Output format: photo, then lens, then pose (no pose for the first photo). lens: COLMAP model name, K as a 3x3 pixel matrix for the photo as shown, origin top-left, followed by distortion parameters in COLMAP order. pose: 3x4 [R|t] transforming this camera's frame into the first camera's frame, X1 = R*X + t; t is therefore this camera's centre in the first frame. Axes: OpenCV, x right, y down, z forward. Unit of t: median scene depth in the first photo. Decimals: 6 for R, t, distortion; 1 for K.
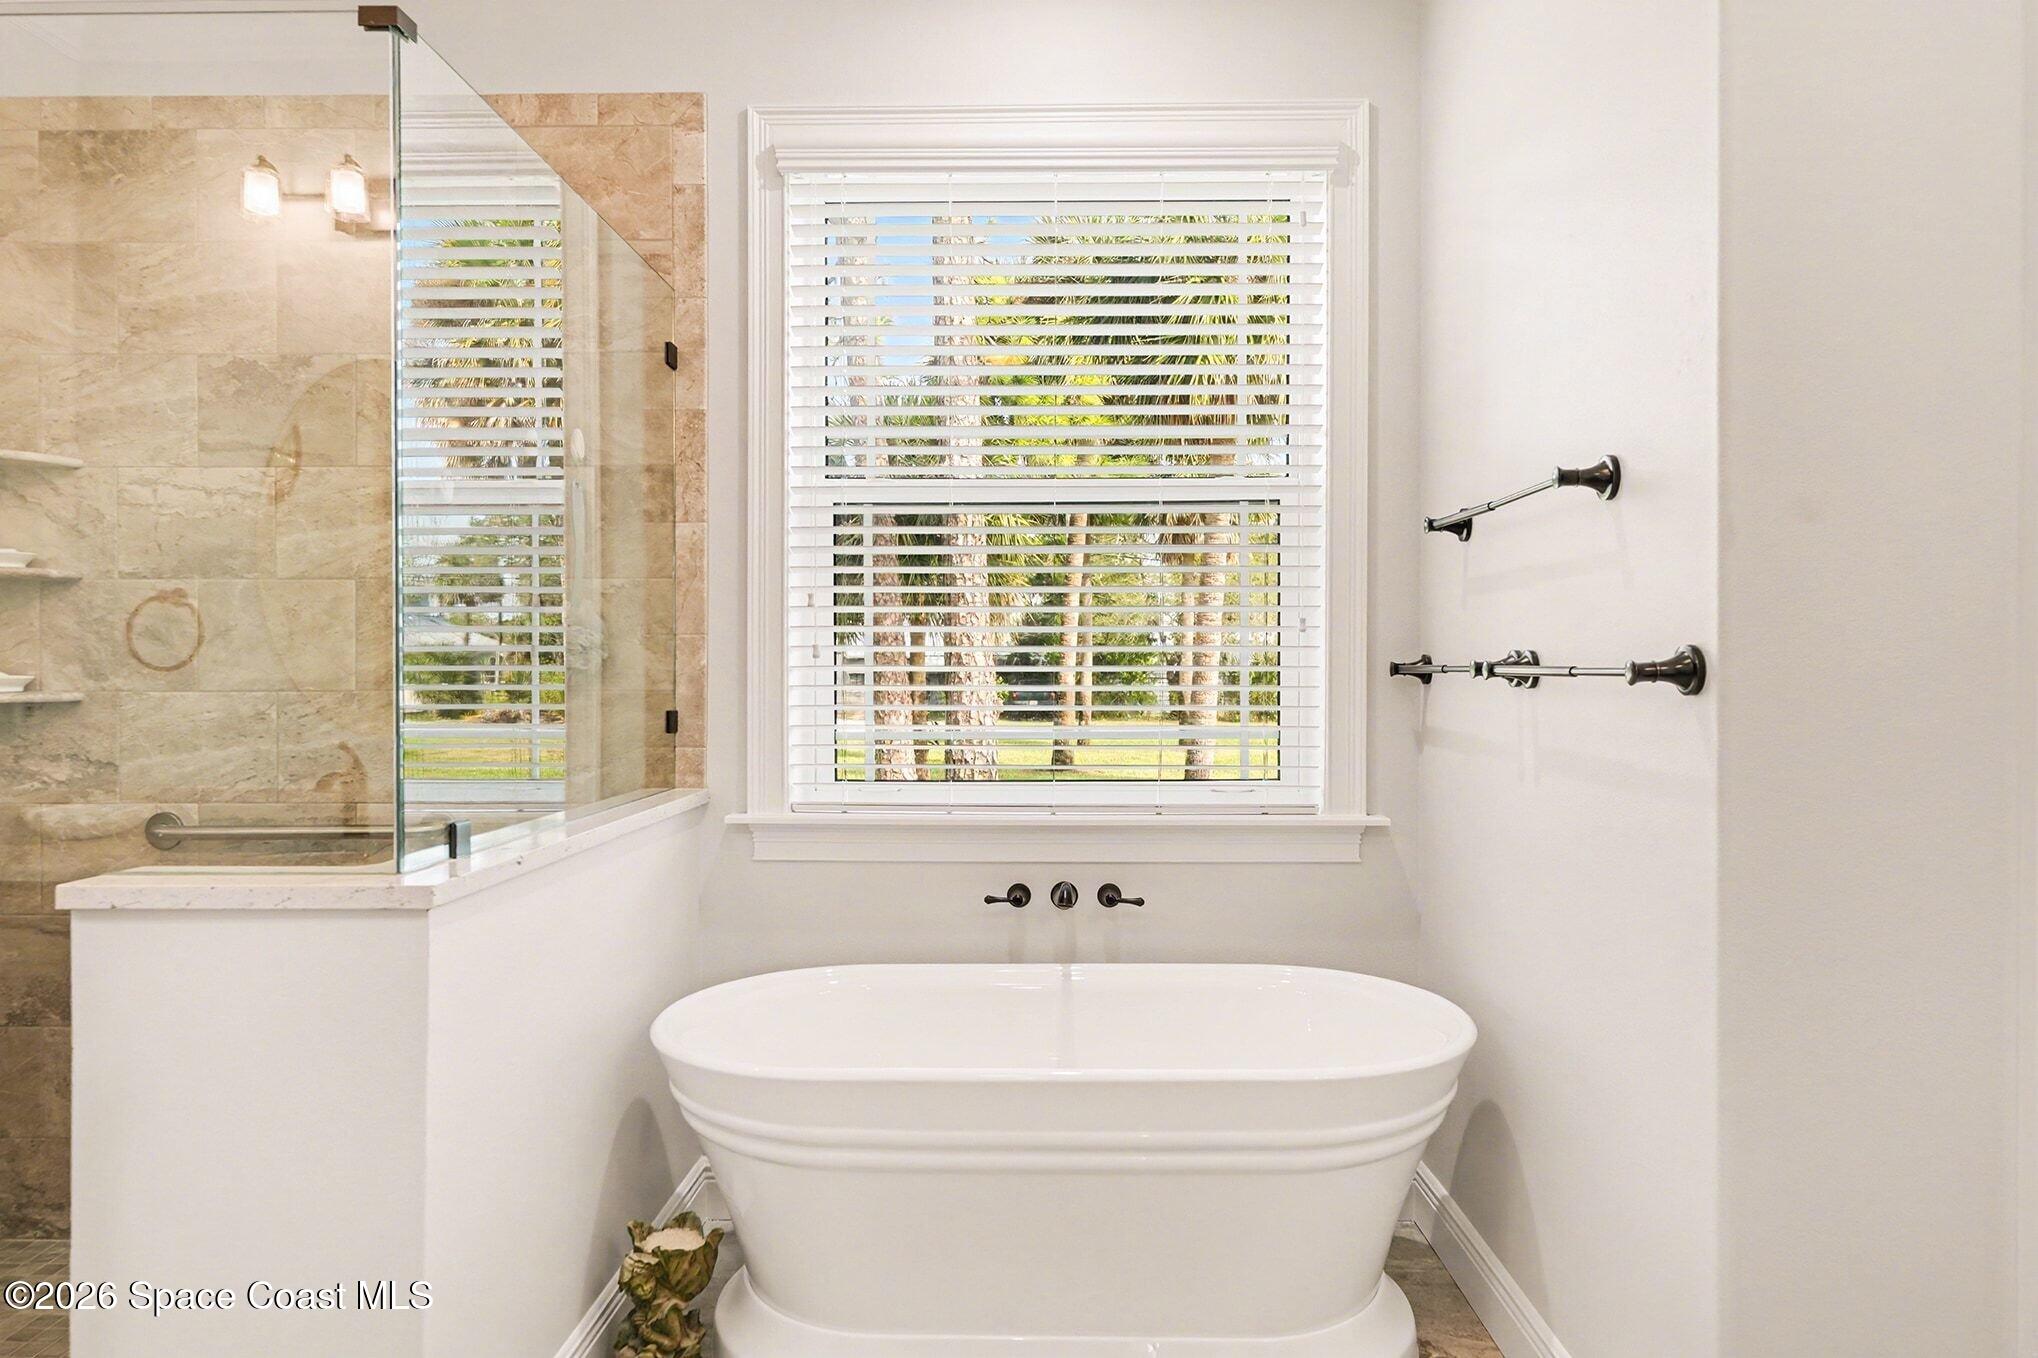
lens RADIAL K [[919.8, 0, 1063.6], [0, 919.8, 665.3], [0, 0, 1]] dist [-0.002233, -0.000380]
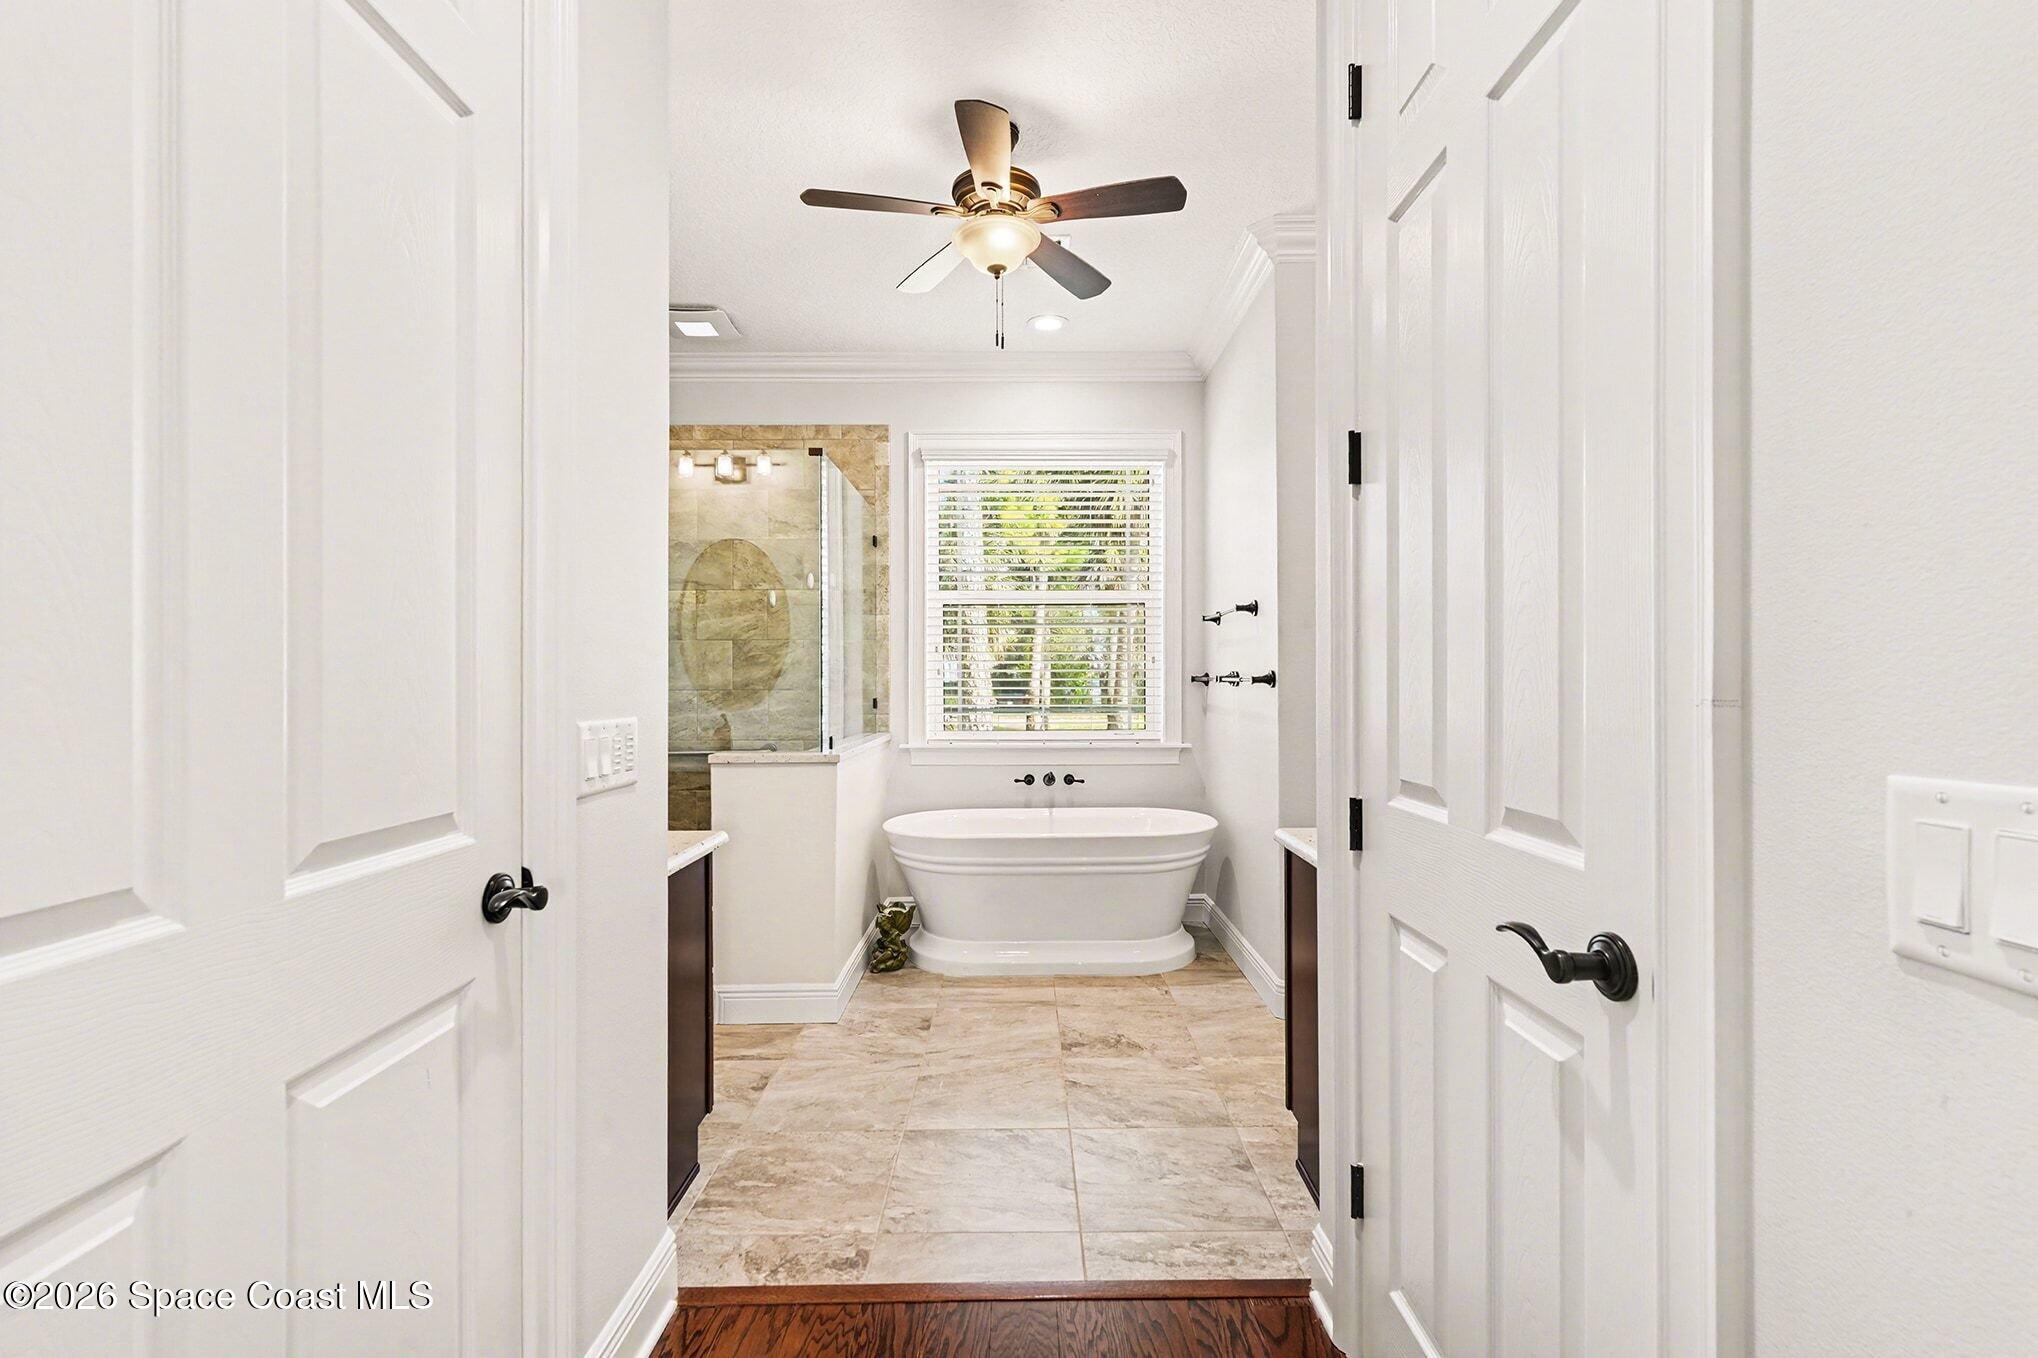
lens RADIAL K [[919.8, 0, 1018.2], [0, 919.8, 682.3], [0, 0, 1]] dist [-0.002233, -0.000380]
pose [[0.999922, -0.002959, 0.012097, -0.102821], [0.002876, 0.999972, 0.006868, -0.004509], [-0.012117, -0.006833, 0.999903, -1.267856]]
